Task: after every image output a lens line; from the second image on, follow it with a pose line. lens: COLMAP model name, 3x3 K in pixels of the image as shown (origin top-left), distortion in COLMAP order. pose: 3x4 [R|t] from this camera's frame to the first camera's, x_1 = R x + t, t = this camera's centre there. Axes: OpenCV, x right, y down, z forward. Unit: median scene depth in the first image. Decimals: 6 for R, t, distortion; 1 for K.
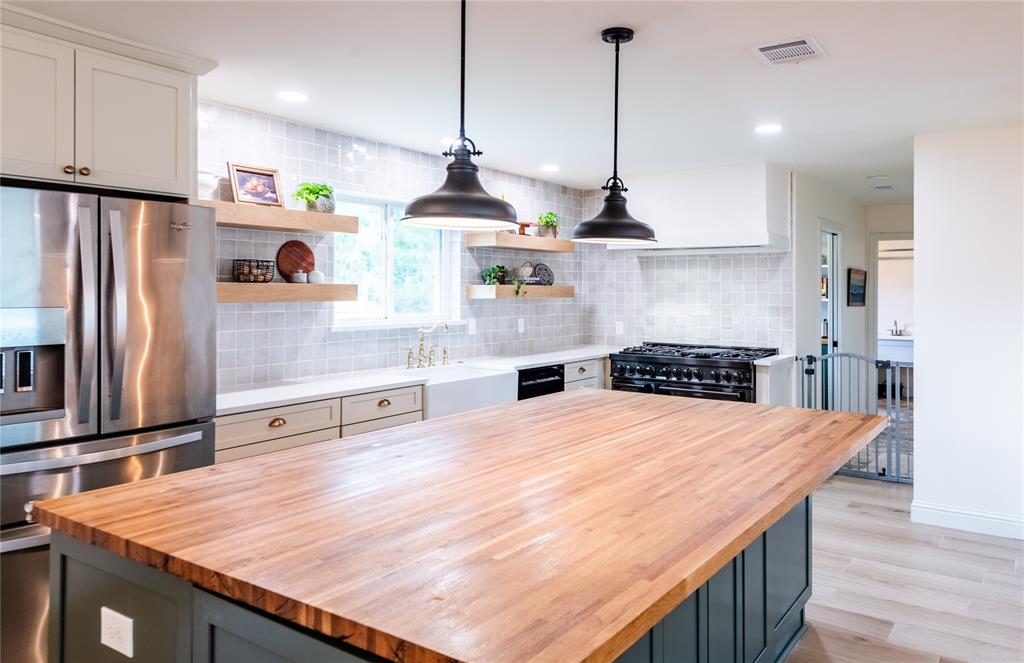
lens RADIAL K [[735.9, 0, 572.6], [0, 735.9, 281.1], [0, 0, 1]] dist [0.001543, -0.011089]
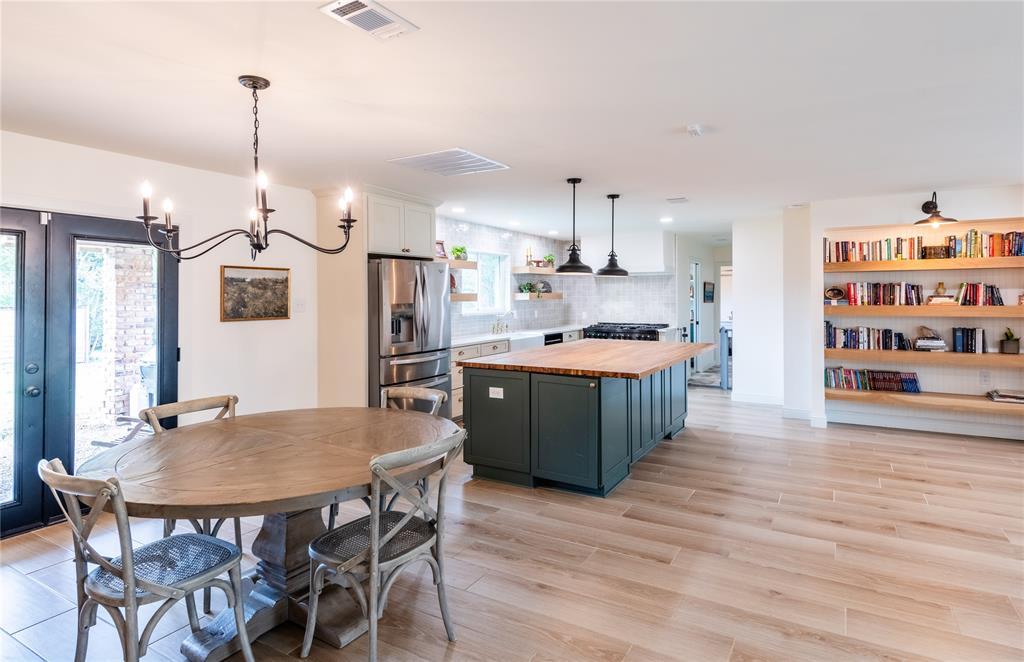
lens RADIAL K [[533.4, 0, 544.1], [0, 533.4, 297.0], [0, 0, 1]] dist [0.018419, -0.003502]
pose [[0.998100, -0.009506, 0.060870, -0.148035], [0.008545, 0.999835, 0.016022, -0.006441], [-0.061012, -0.015471, 0.998017, -0.427762]]
